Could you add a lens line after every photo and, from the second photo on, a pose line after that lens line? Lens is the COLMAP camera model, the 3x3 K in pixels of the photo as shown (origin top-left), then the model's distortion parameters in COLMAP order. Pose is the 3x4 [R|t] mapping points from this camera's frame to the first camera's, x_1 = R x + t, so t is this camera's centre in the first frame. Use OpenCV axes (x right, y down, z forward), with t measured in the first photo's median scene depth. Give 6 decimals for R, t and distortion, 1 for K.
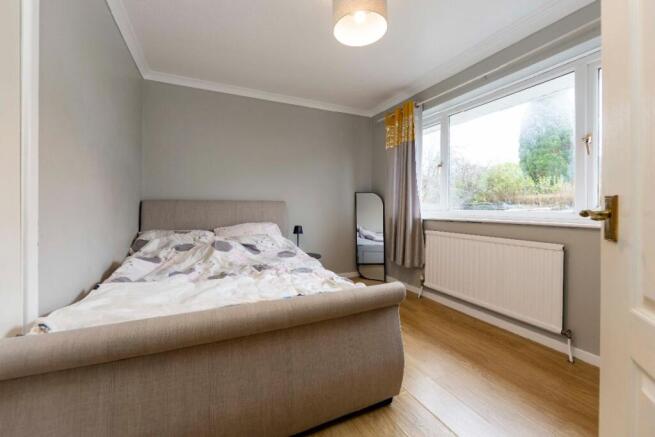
lens RADIAL K [[261.4, 0, 326.9], [0, 261.4, 211.5], [0, 0, 1]] dist [-0.013669, -0.000291]
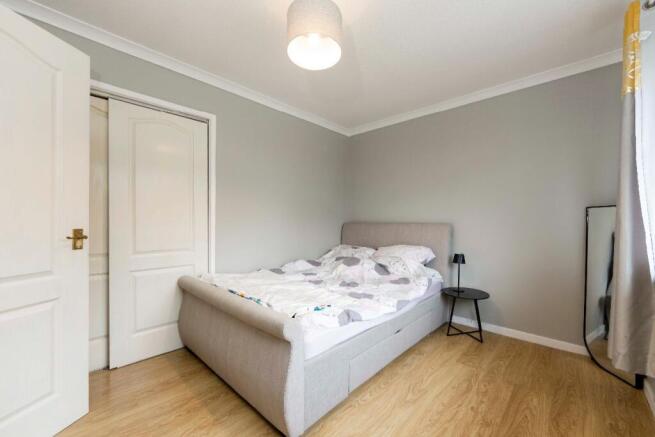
lens RADIAL K [[261.4, 0, 325.8], [0, 261.4, 220.5], [0, 0, 1]] dist [-0.013669, -0.000291]
pose [[0.343792, 0.003390, -0.939040, 0.547489], [-0.016333, 0.999864, -0.002370, -0.042873], [0.938904, 0.016152, 0.343801, 0.357804]]
